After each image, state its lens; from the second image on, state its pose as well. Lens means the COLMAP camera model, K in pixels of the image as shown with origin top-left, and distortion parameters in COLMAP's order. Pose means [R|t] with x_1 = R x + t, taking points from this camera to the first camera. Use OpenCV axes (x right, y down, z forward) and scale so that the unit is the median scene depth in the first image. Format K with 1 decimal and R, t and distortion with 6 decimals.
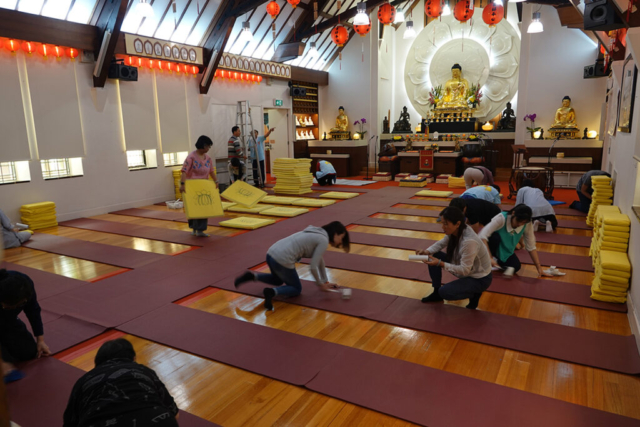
lens RADIAL K [[448.0, 0, 320.0], [0, 448.0, 213.5], [0, 0, 1]] dist [0.005694, 0.003702]
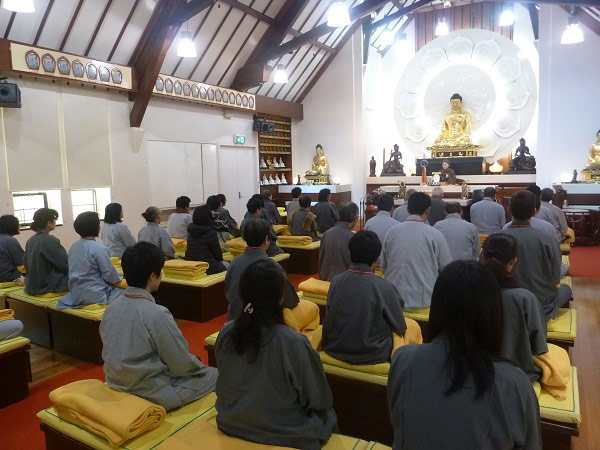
lens RADIAL K [[448.8, 0, 300.0], [0, 448.8, 225.0], [0, 0, 1]] dist [-0.048266, -0.000667]
pose [[0.999933, -0.008351, -0.008004, 0.018322], [0.007750, 0.997350, -0.072332, -0.032568], [0.008587, 0.072265, 0.997348, 0.191897]]
